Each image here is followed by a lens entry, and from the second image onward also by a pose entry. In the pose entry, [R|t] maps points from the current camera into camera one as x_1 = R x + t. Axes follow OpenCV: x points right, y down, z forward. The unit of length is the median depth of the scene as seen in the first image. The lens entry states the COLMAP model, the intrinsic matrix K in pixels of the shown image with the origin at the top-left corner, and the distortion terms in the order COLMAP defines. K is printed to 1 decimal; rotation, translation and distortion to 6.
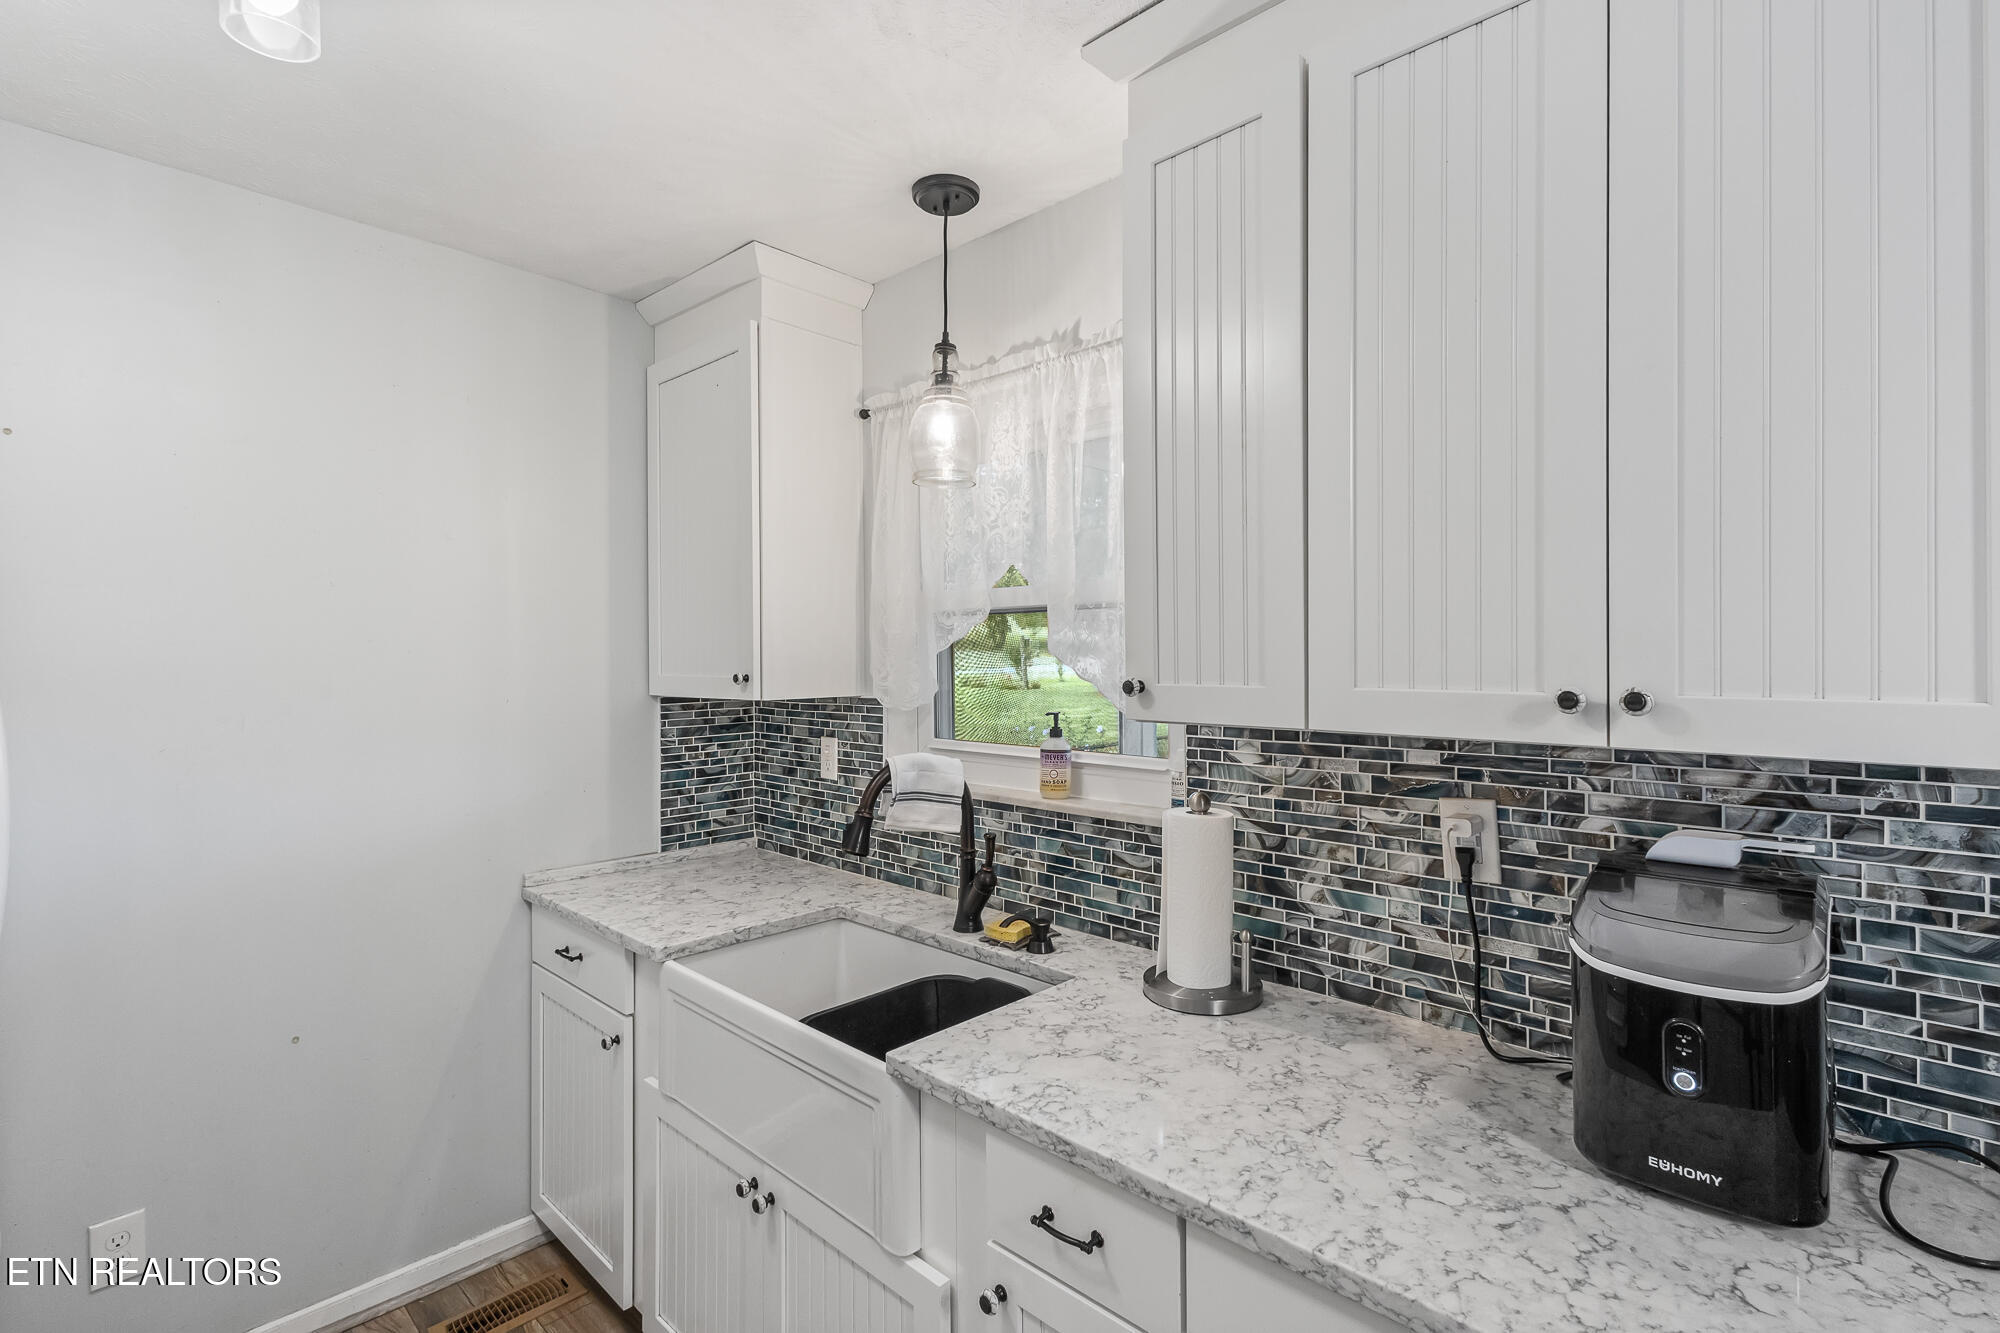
lens RADIAL K [[925.5, 0, 992.4], [0, 925.5, 648.0], [0, 0, 1]] dist [0.013164, -0.003295]
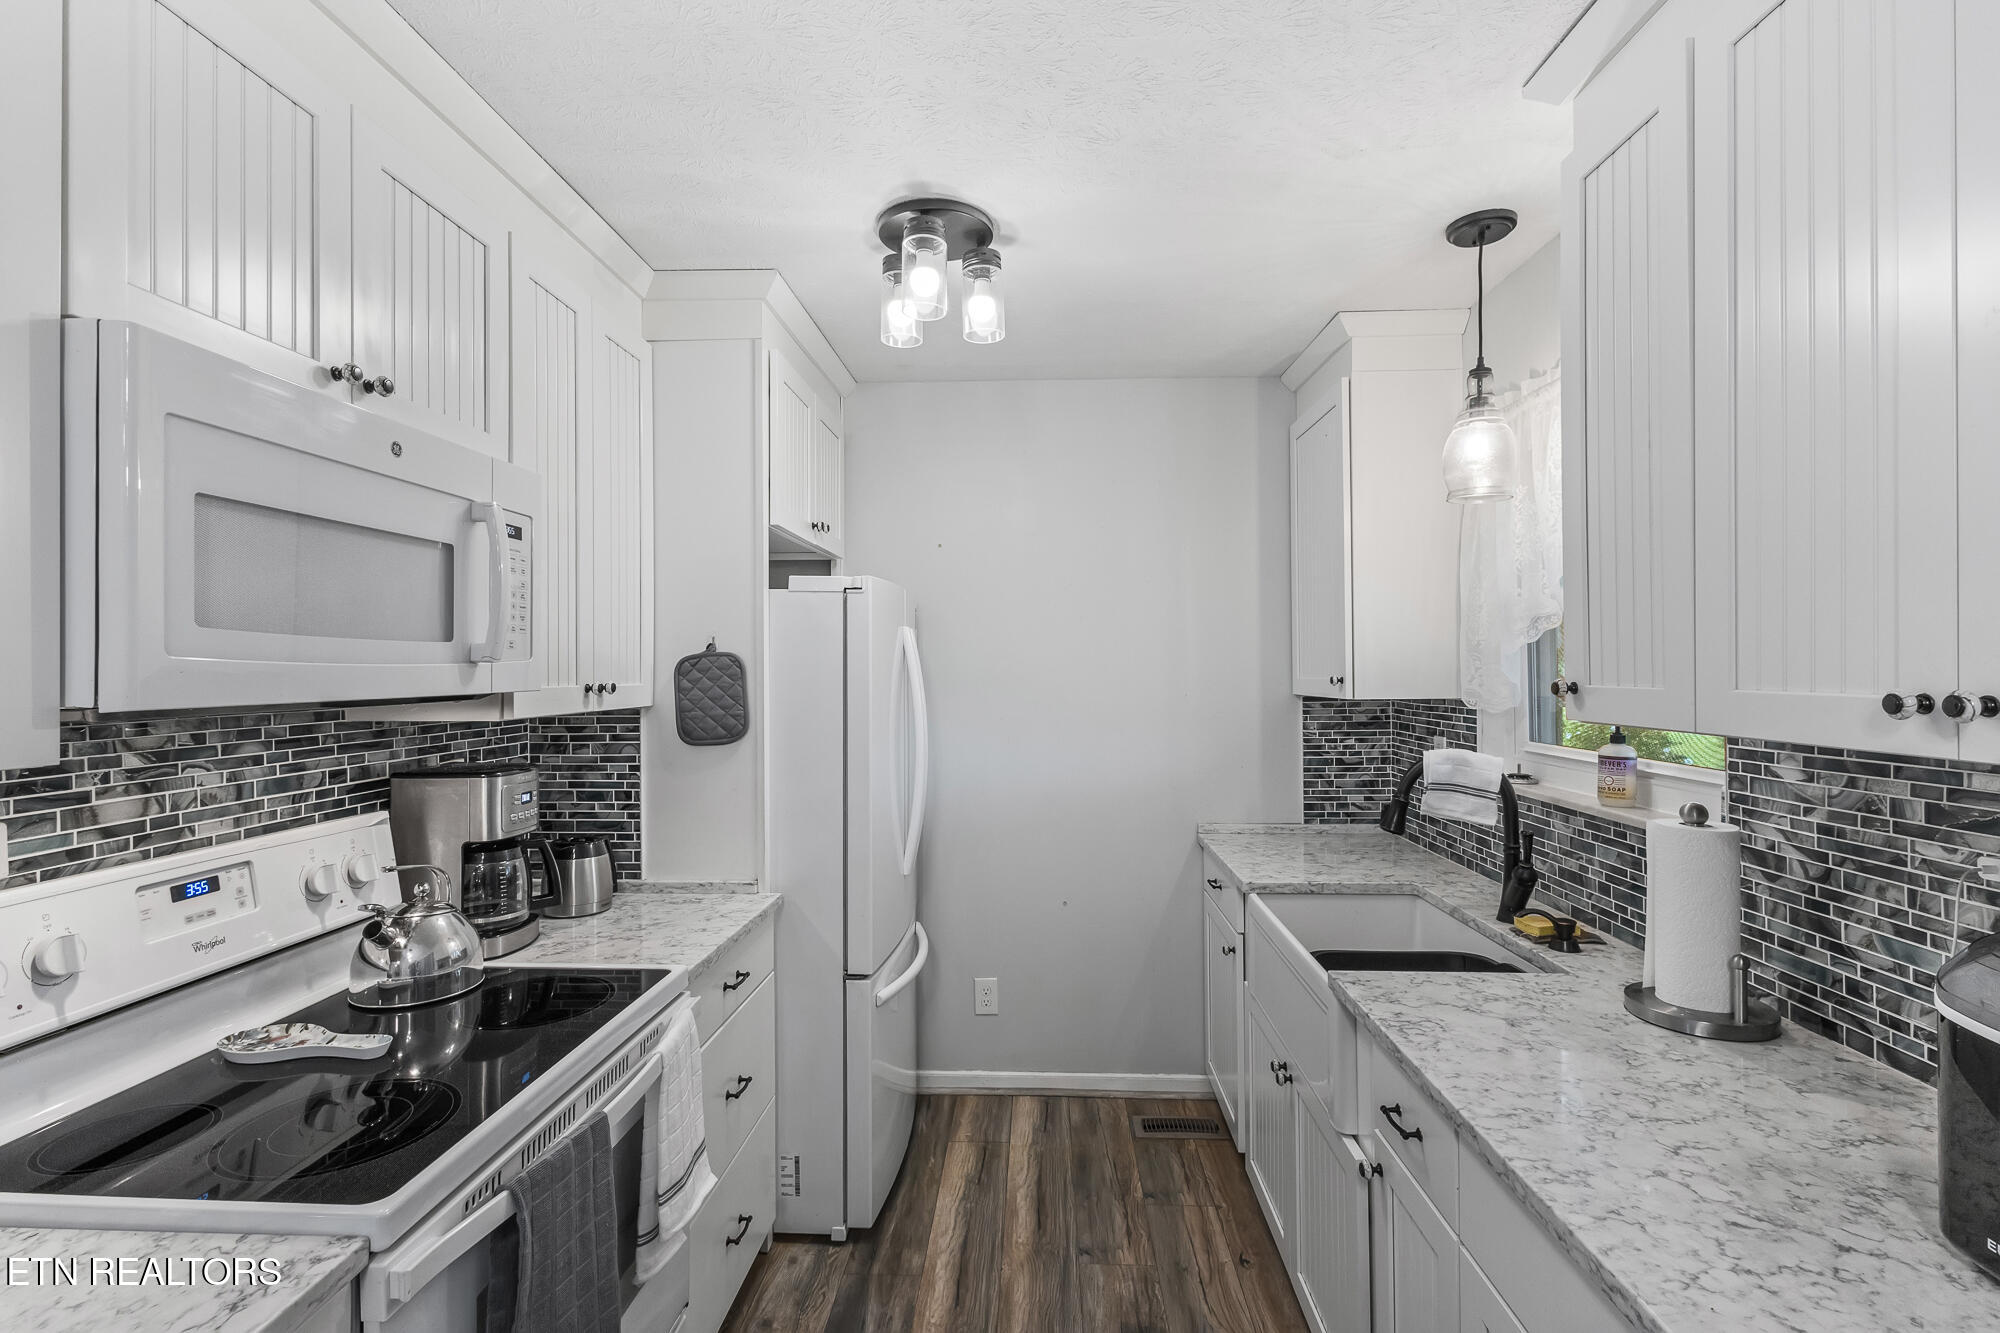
lens RADIAL K [[925.5, 0, 1002.6], [0, 925.5, 663.9], [0, 0, 1]] dist [0.013164, -0.003295]
pose [[0.657710, -0.004913, -0.753255, 0.454412], [0.011788, 0.999923, 0.003770, 0.002517], [0.753179, -0.011359, 0.657718, -0.143145]]
